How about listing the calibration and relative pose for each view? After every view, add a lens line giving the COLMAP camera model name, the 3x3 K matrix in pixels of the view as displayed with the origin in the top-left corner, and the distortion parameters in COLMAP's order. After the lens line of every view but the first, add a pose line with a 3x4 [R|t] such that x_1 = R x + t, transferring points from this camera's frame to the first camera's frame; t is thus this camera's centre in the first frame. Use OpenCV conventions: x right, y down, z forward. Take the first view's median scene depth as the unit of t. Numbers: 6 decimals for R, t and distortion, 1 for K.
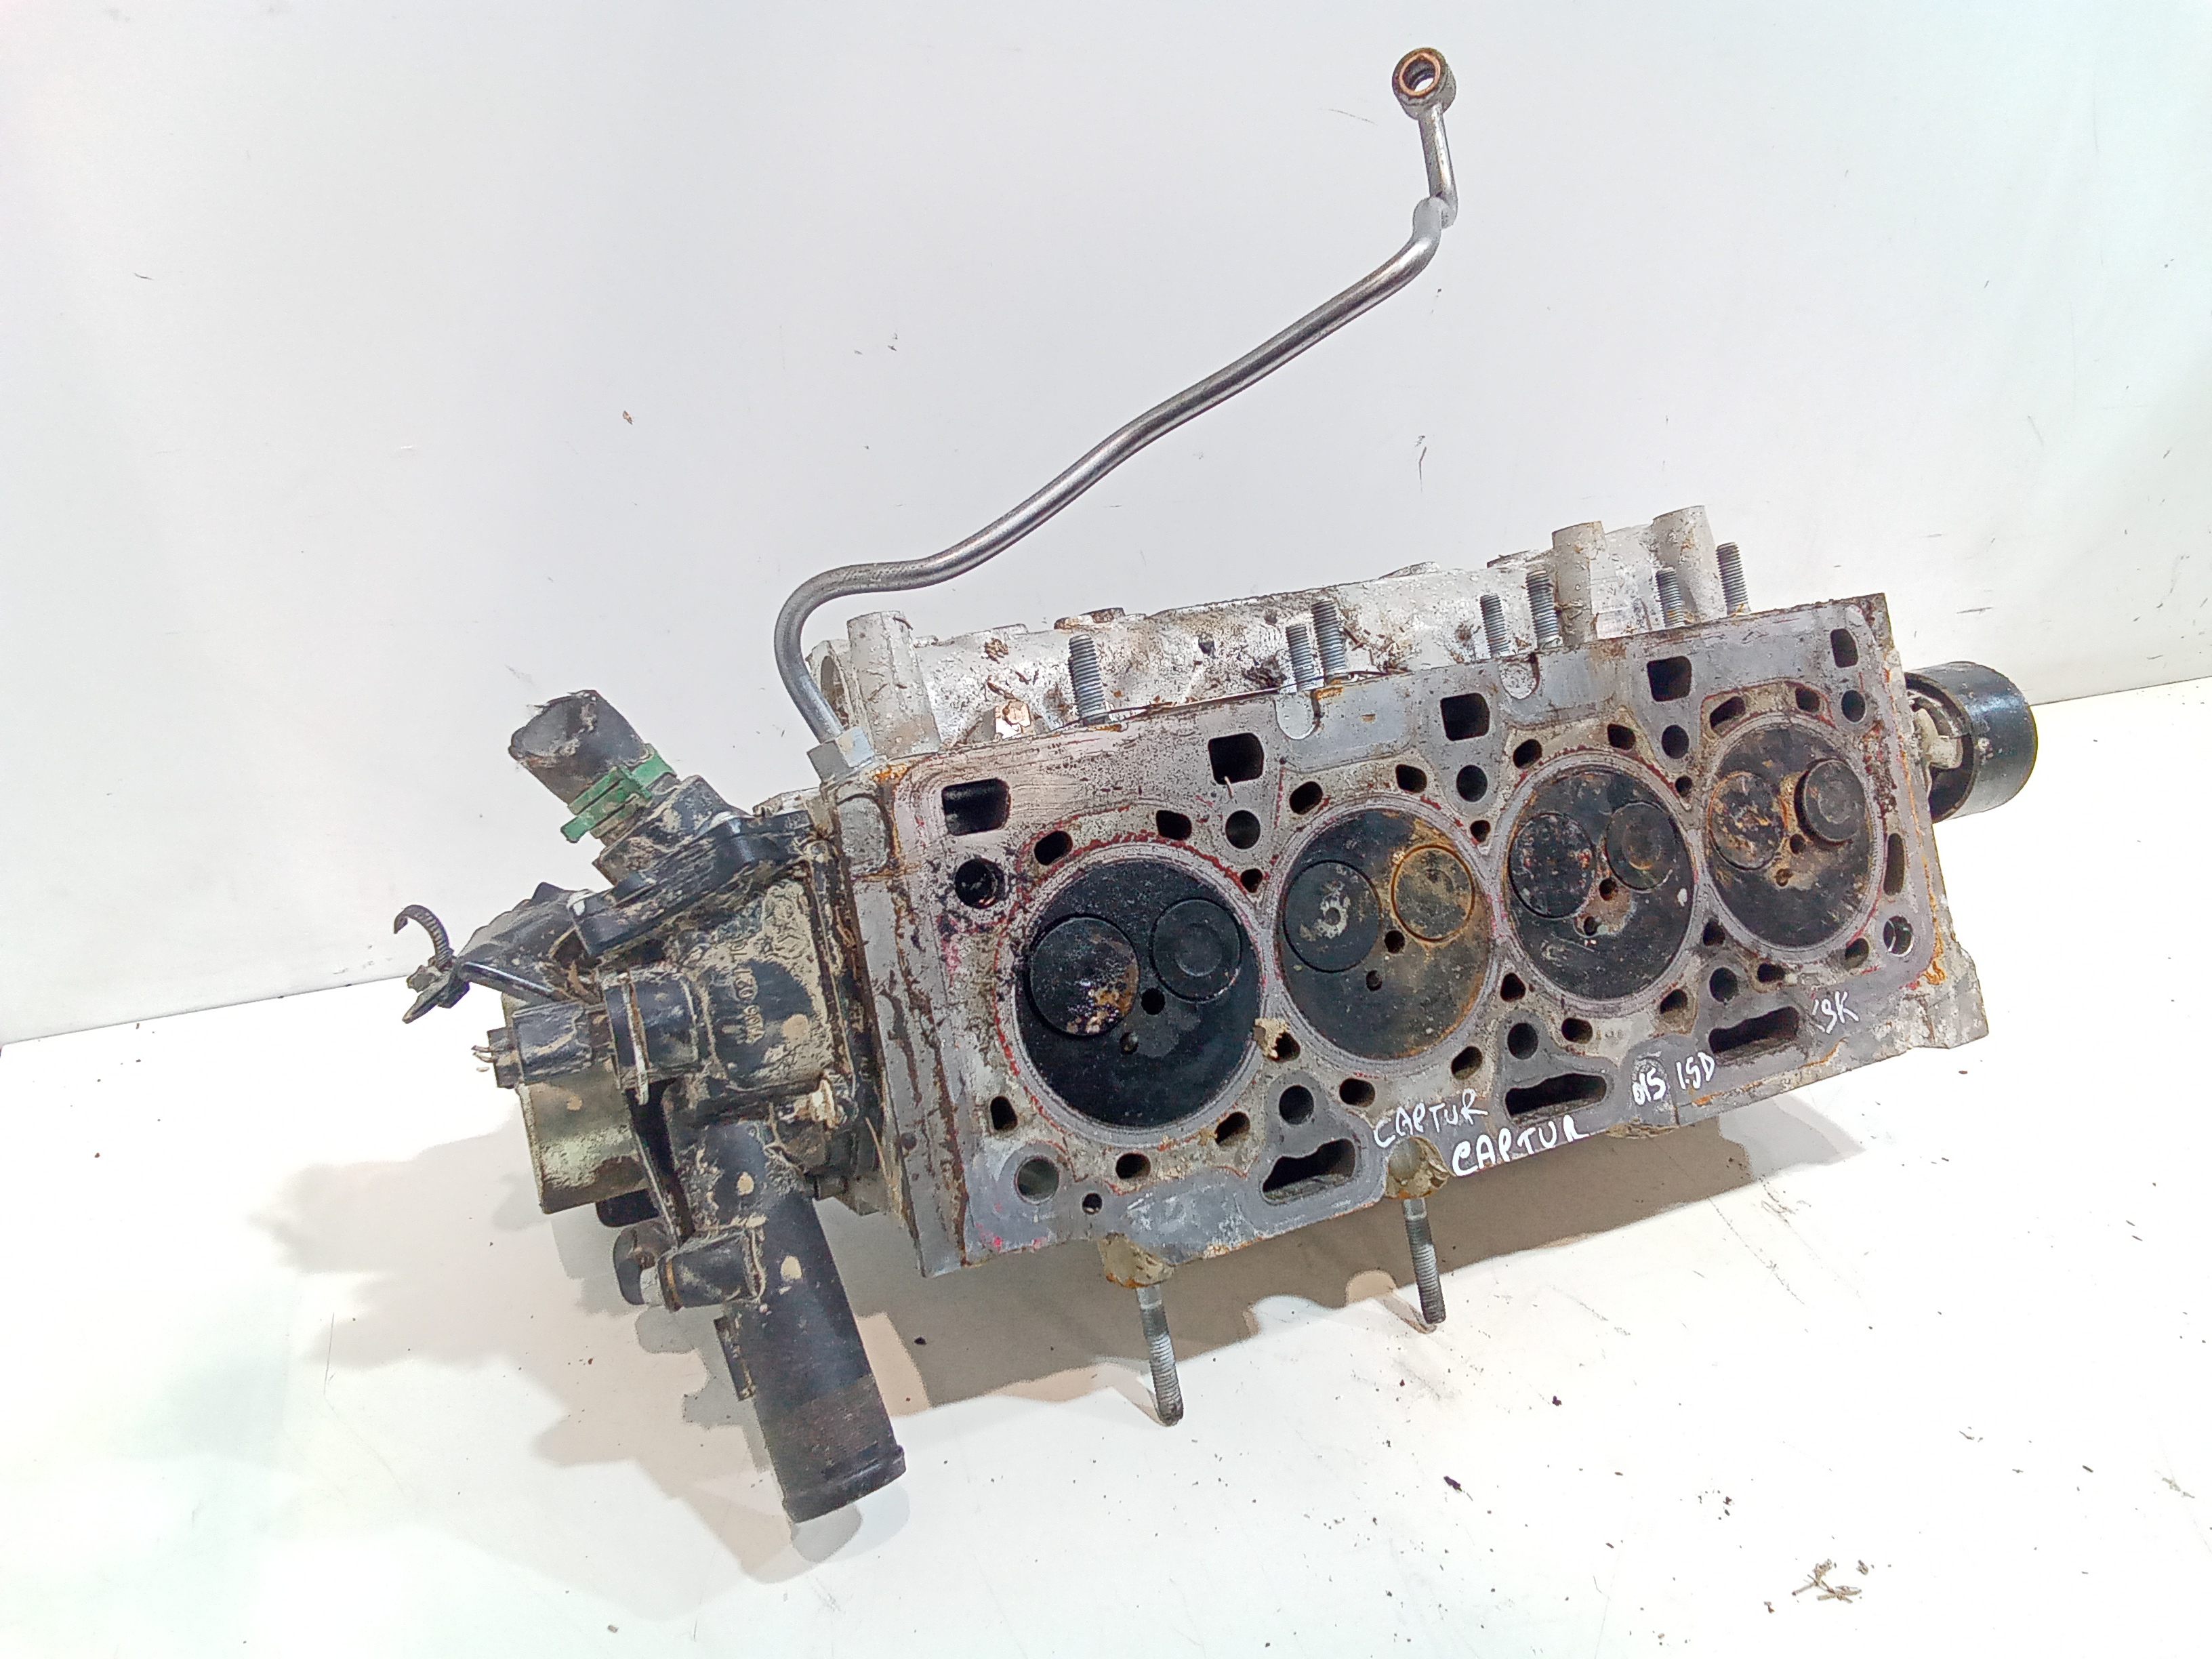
lens RADIAL K [[1551.7, 0, 1101.0], [0, 1551.7, 811.2], [0, 0, 1]] dist [0.097917, -0.123408]
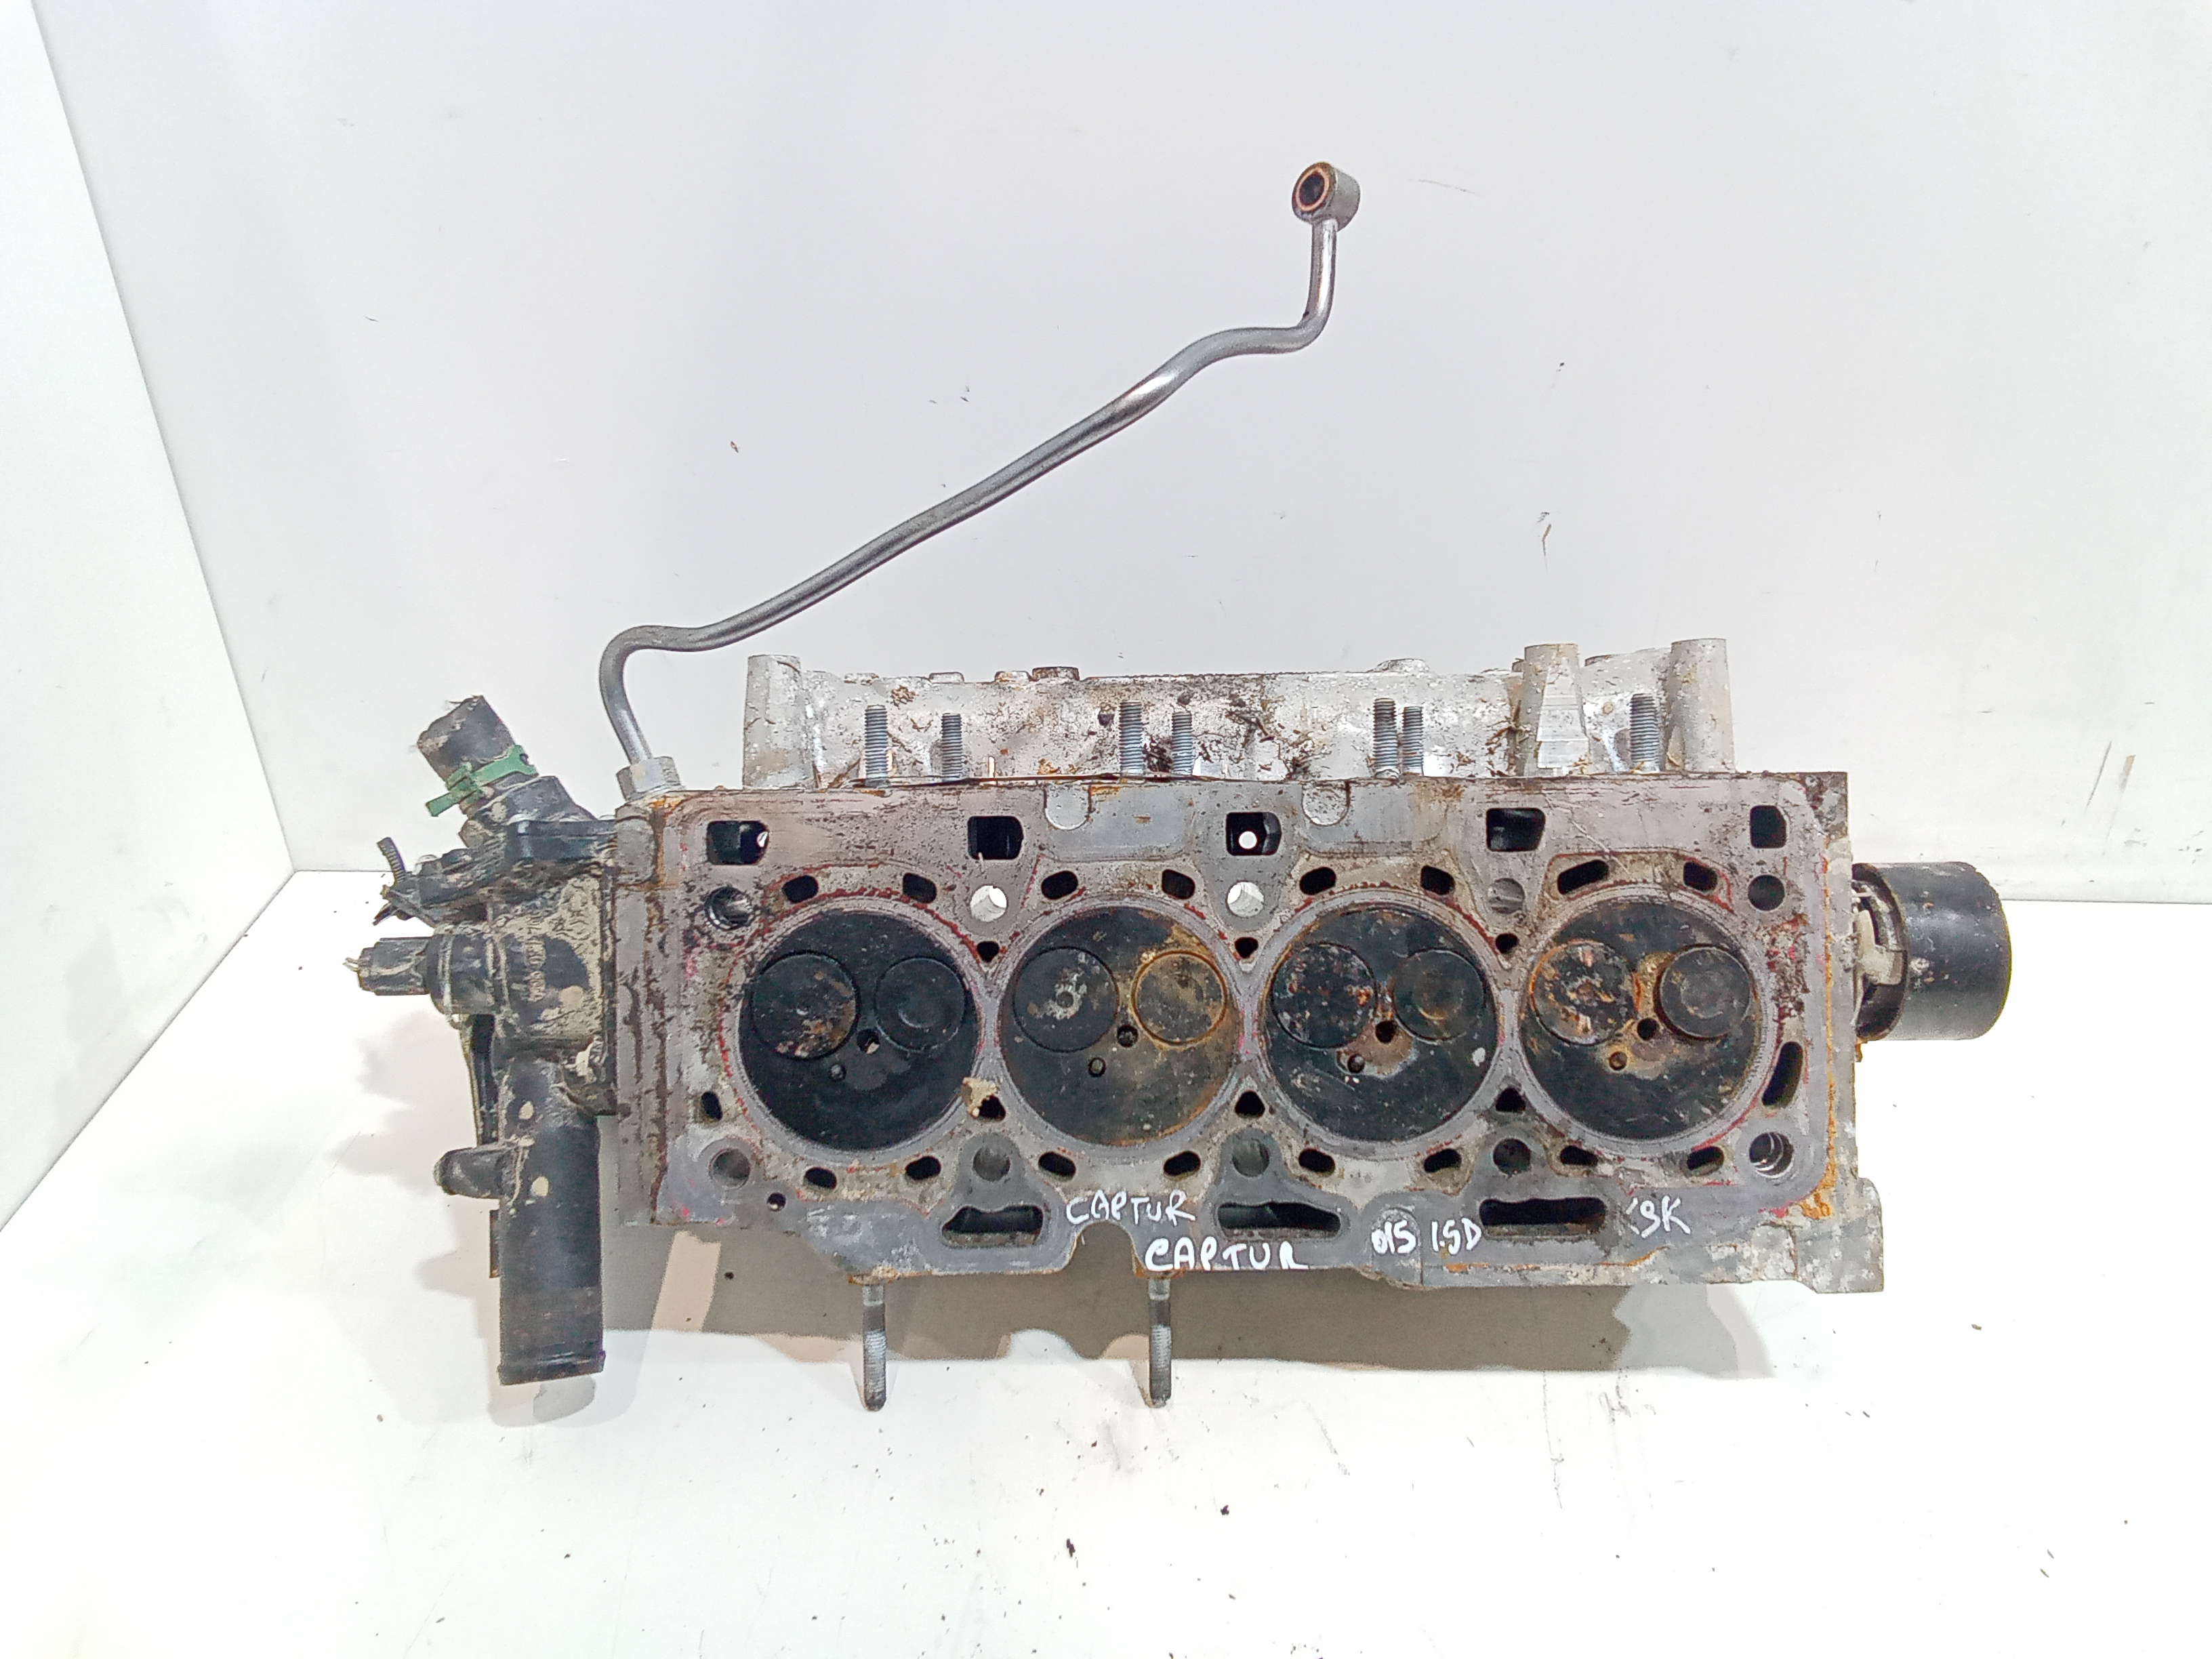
lens RADIAL K [[1551.7, 0, 1101.0], [0, 1551.7, 811.2], [0, 0, 1]] dist [0.097917, -0.123408]
pose [[0.906706, 0.173645, -0.384358, 0.547808], [-0.156295, 0.984767, 0.076196, -0.141401], [0.391734, -0.009014, 0.920034, 0.035397]]
